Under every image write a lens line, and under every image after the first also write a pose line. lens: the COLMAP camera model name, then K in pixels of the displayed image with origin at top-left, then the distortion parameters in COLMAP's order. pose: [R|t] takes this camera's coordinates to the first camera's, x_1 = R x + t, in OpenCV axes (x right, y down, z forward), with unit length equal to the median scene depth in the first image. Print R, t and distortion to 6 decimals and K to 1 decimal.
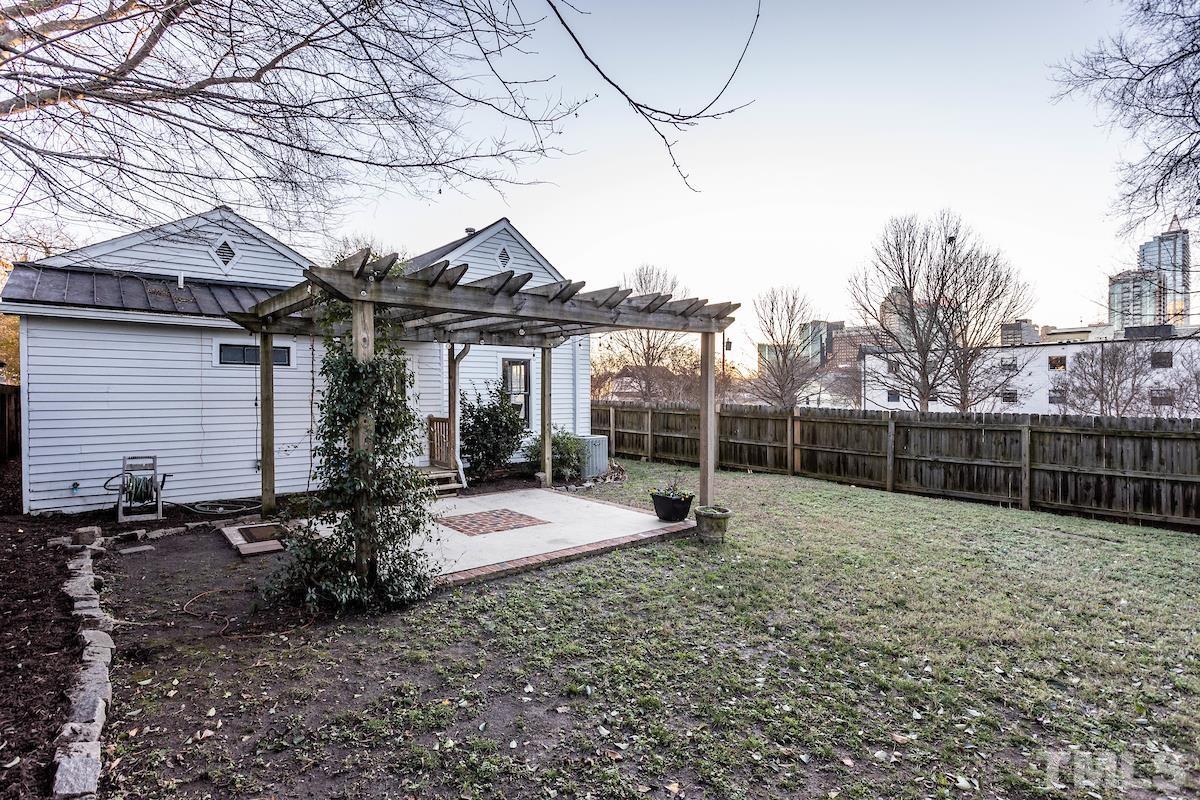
lens RADIAL K [[606.4, 0, 603.4], [0, 606.4, 386.8], [0, 0, 1]] dist [-0.003395, 0.001550]
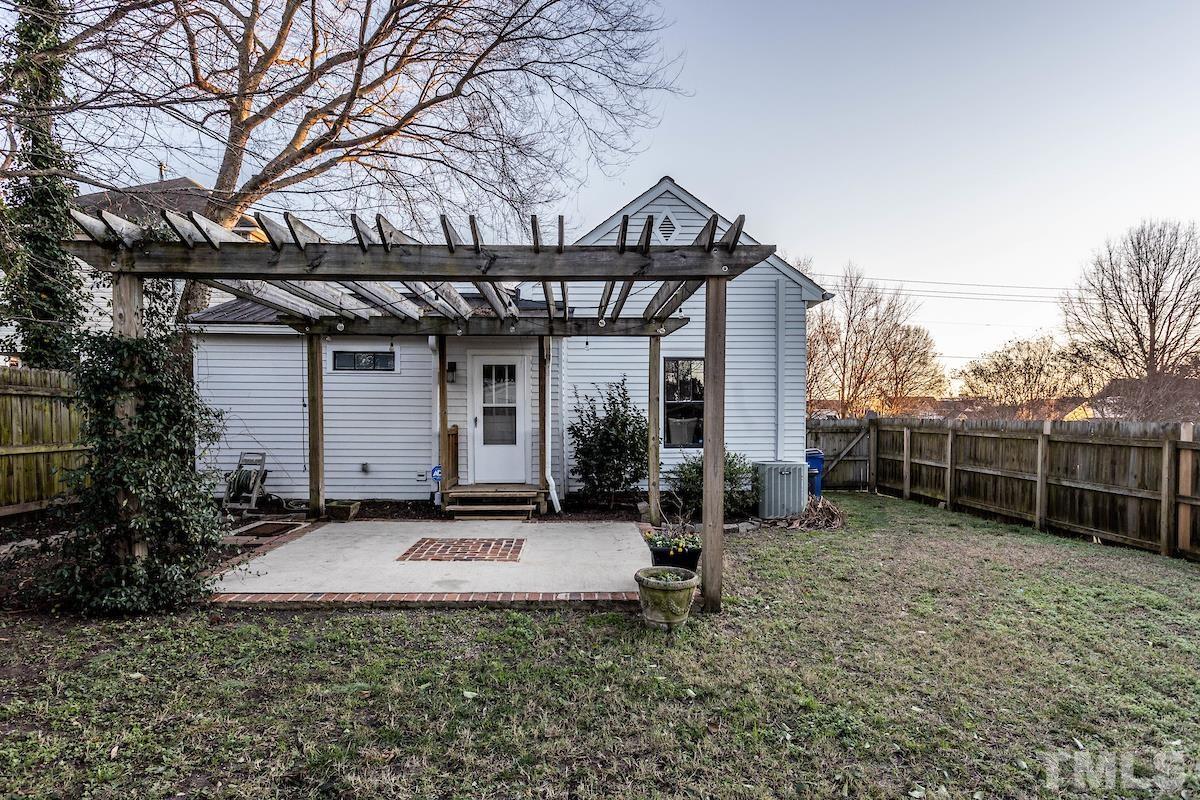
lens RADIAL K [[667.2, 0, 596.9], [0, 667.2, 434.4], [0, 0, 1]] dist [0.002854, 0.000544]
pose [[0.774511, 0.016963, -0.632333, 0.291591], [0.000722, 0.999616, 0.027701, 0.026540], [0.632560, -0.021912, 0.774201, 0.248768]]
